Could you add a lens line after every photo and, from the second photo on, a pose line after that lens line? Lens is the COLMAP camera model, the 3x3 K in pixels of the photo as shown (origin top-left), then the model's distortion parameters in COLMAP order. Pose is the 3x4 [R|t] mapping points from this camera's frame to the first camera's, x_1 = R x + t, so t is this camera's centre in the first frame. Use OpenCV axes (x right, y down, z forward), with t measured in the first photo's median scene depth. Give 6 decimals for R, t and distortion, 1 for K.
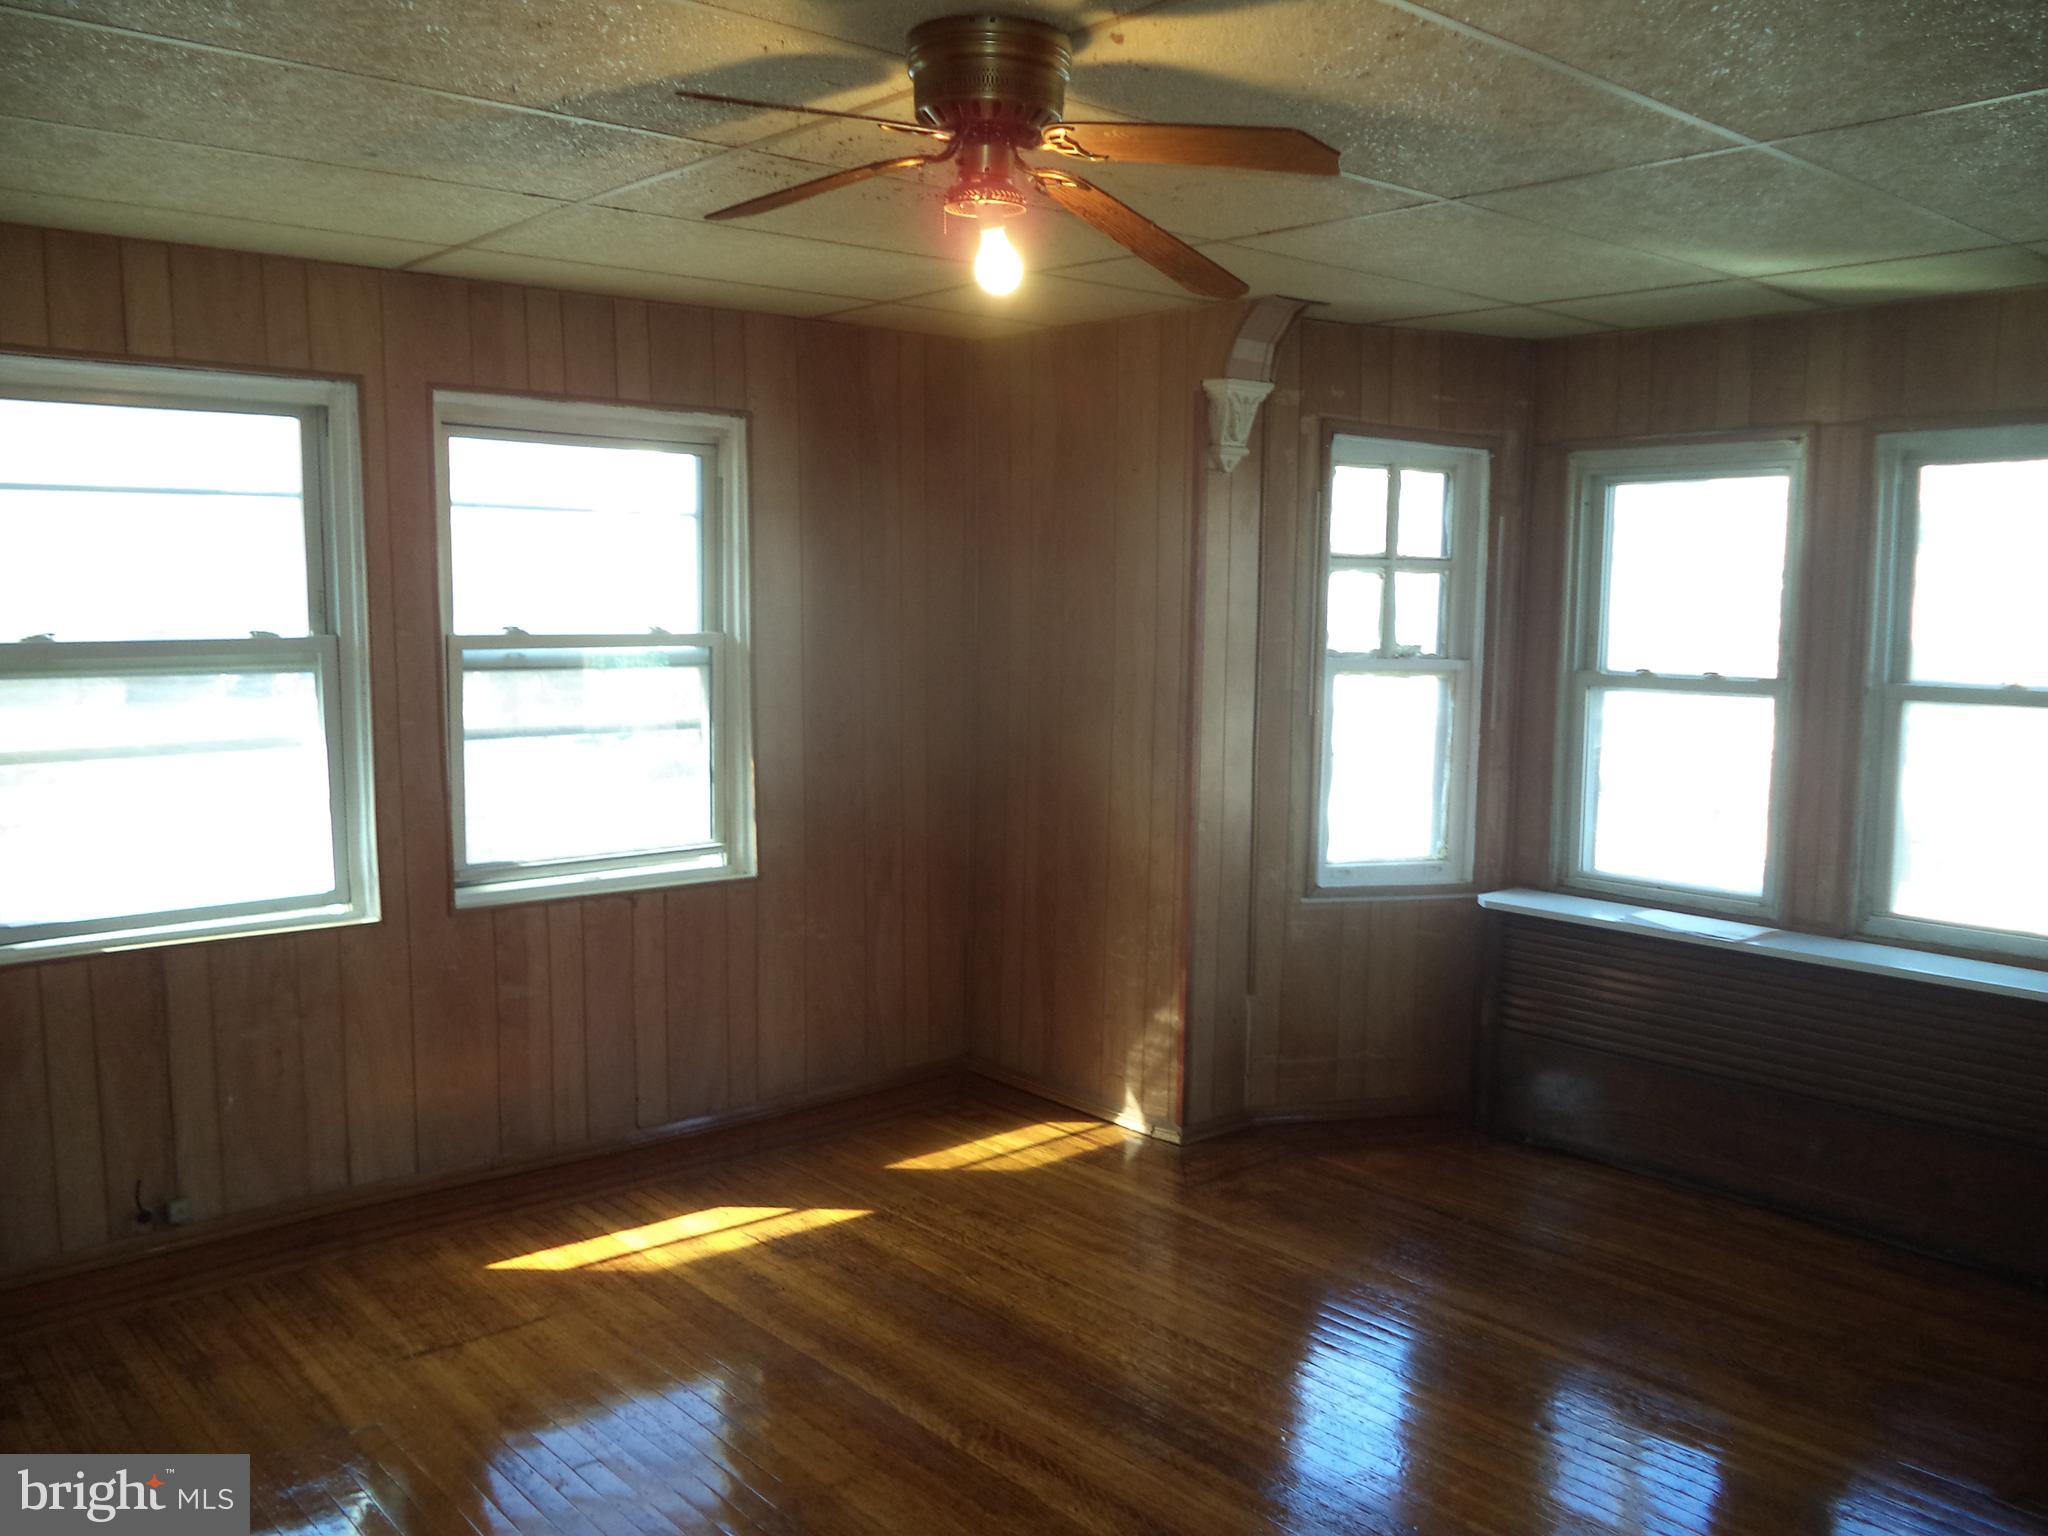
lens RADIAL K [[1646.6, 0, 1029.8], [0, 1646.6, 773.7], [0, 0, 1]] dist [-0.070241, 0.063411]
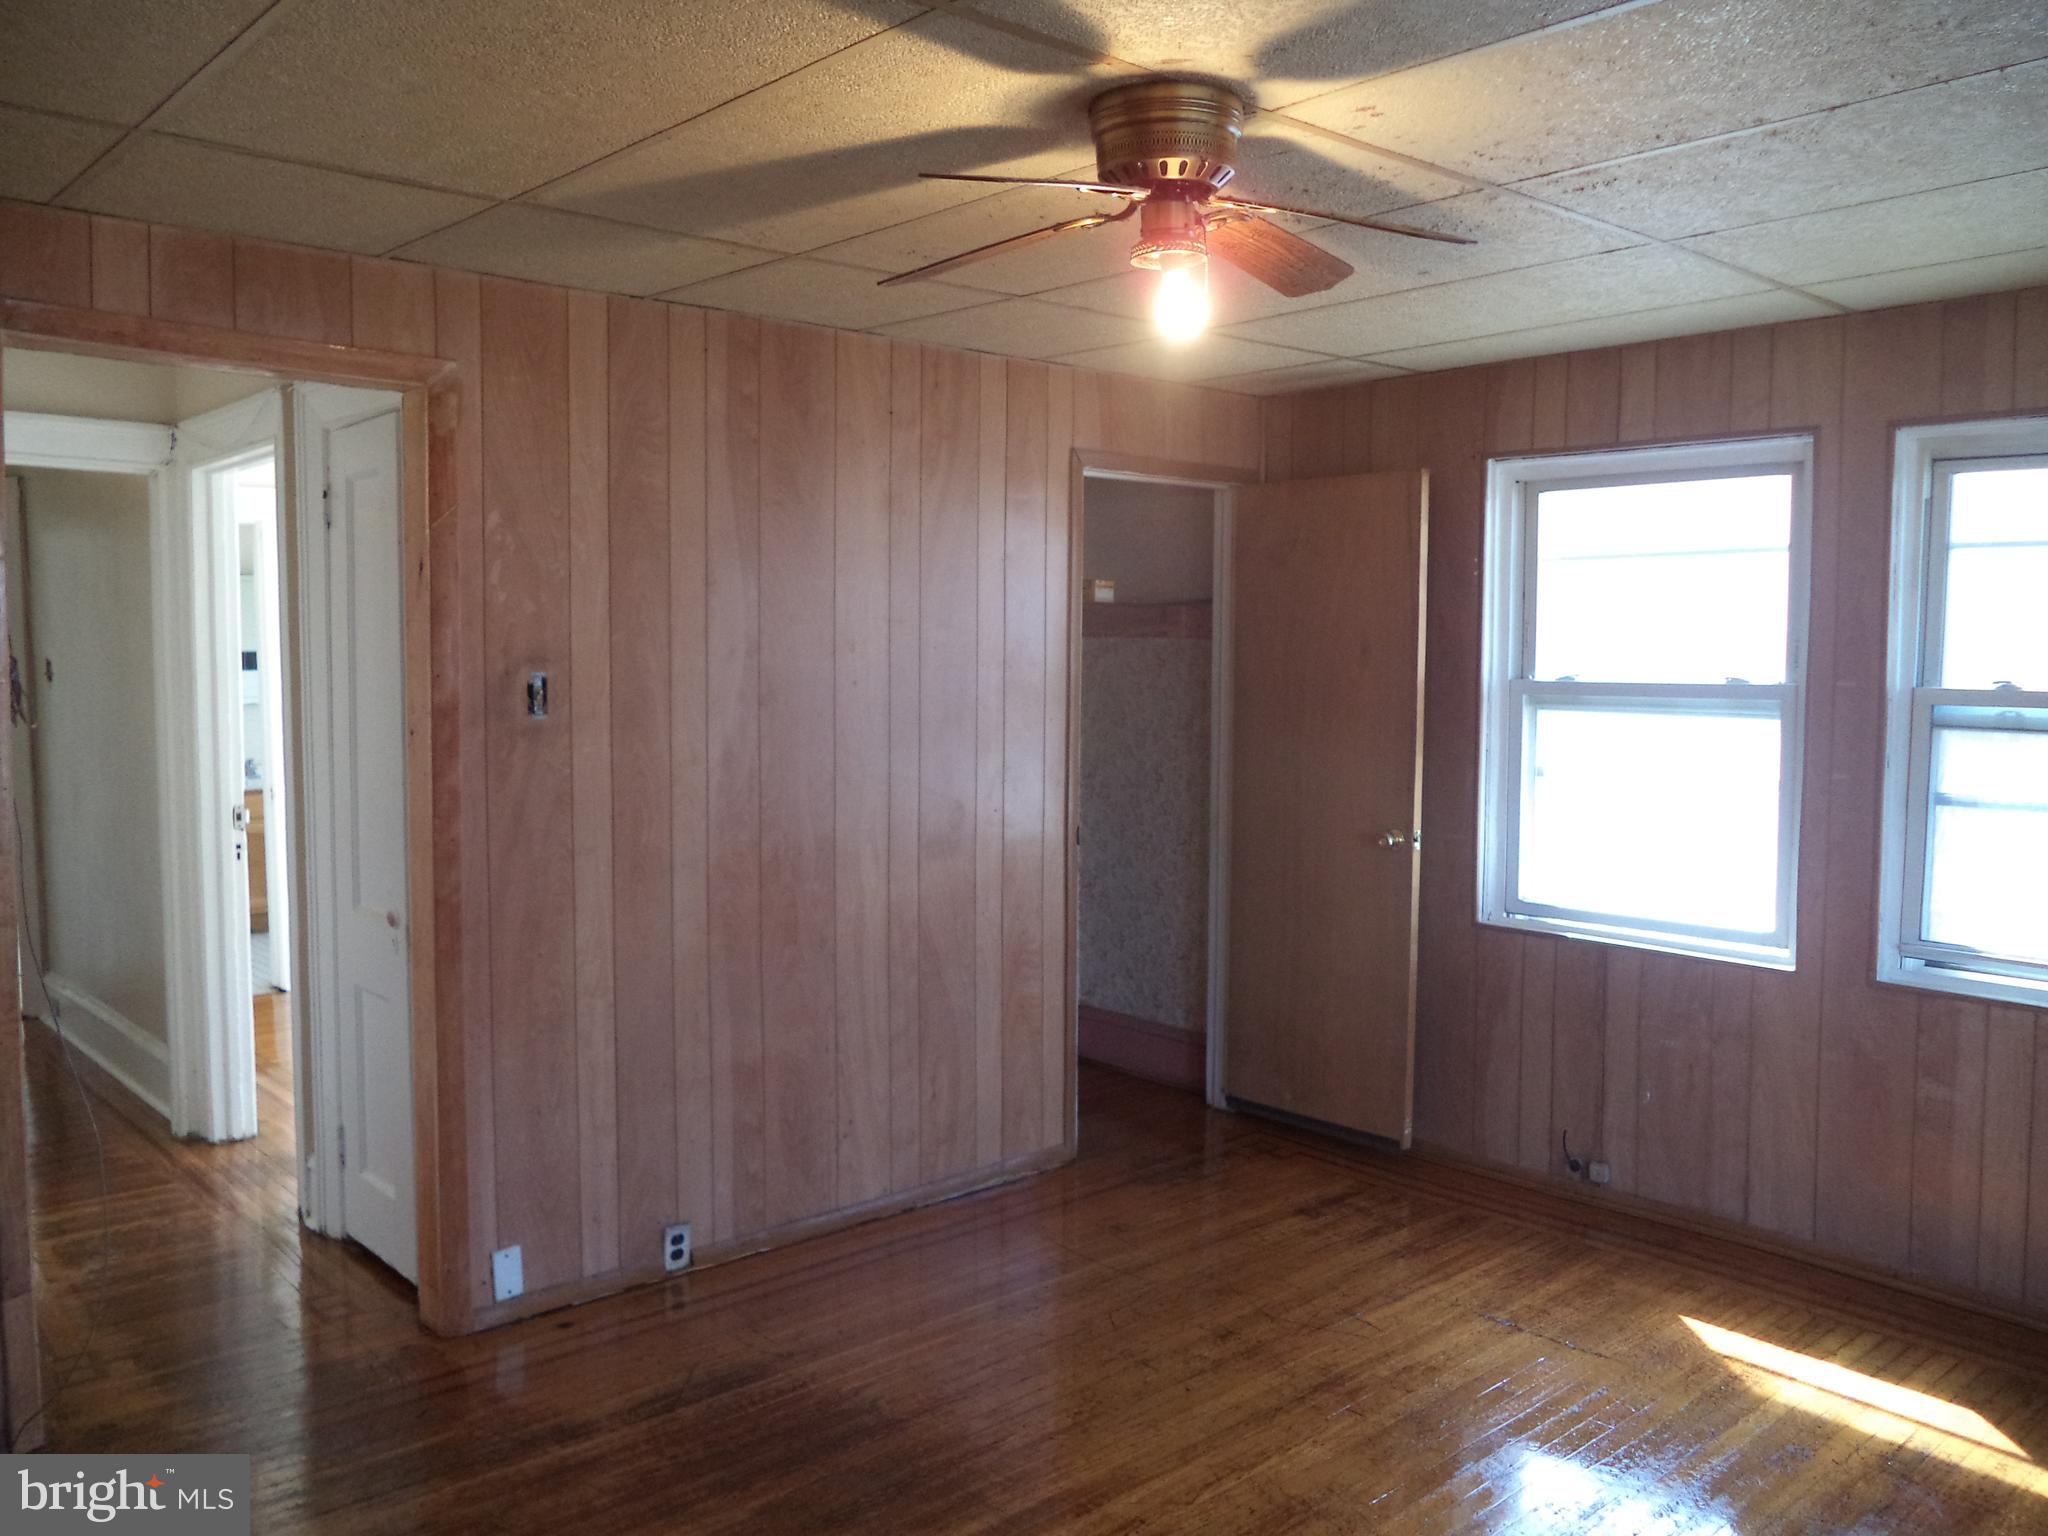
lens RADIAL K [[1646.6, 0, 1029.8], [0, 1646.6, 773.7], [0, 0, 1]] dist [-0.070241, 0.063411]
pose [[0.007296, 0.063974, -0.997925, 0.599788], [-0.117435, 0.991101, 0.062678, -0.037662], [0.993054, 0.116734, 0.014743, 0.529204]]
